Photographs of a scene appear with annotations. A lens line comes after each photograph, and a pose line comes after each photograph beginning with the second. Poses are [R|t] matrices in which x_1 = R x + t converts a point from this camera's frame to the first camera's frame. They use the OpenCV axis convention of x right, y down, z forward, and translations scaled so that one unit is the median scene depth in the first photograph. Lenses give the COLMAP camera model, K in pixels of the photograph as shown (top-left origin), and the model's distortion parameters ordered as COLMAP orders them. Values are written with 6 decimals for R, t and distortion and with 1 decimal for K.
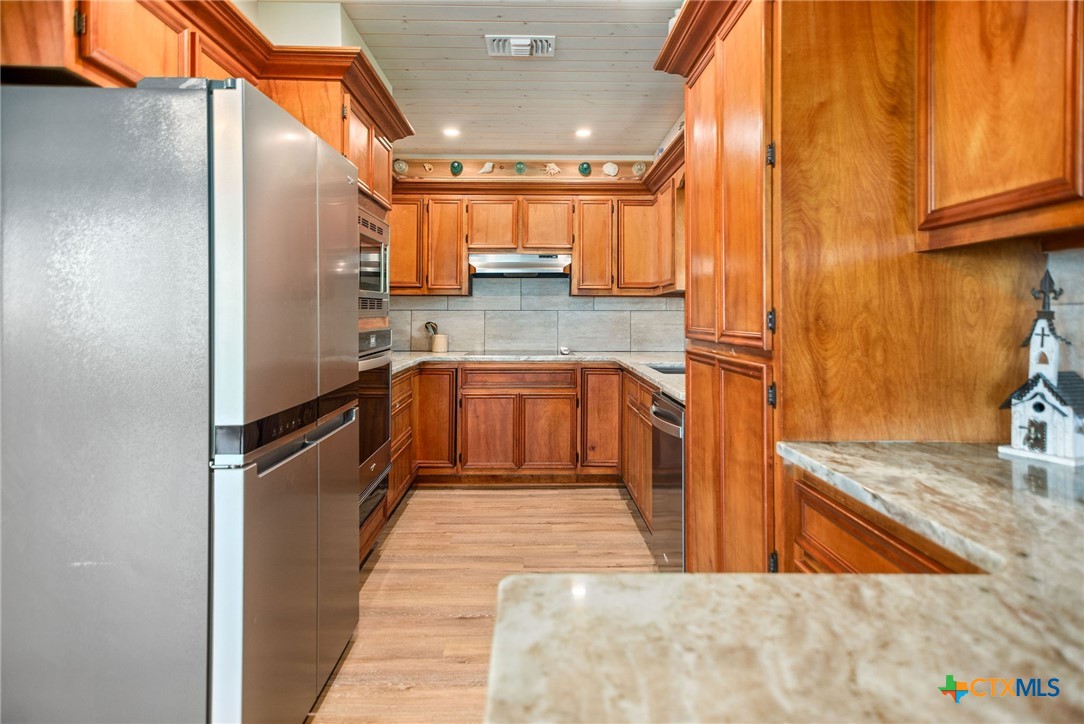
lens RADIAL K [[636.2, 0, 540.9], [0, 636.2, 314.1], [0, 0, 1]] dist [0.000863, 0.000315]
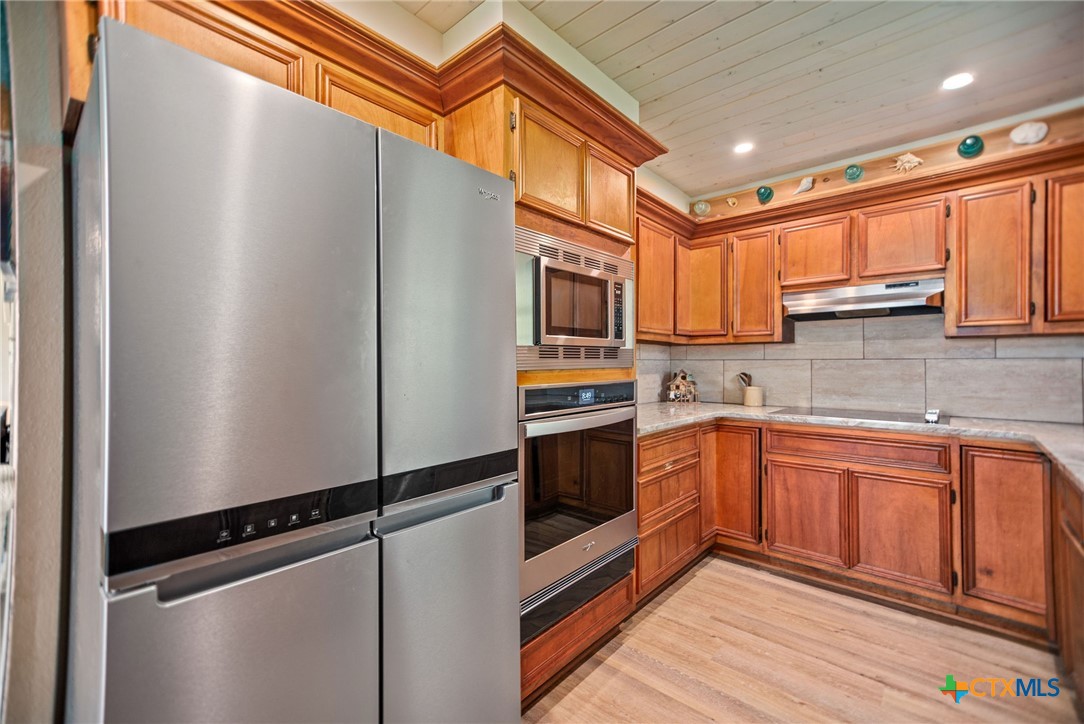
lens RADIAL K [[464.9, 0, 546.1], [0, 464.9, 360.8], [0, 0, 1]] dist [0.016310, 0.001566]
pose [[0.737431, -0.006352, -0.675393, 0.075162], [0.002999, 0.999977, -0.006131, -0.001295], [0.675416, 0.002496, 0.737432, 0.334074]]
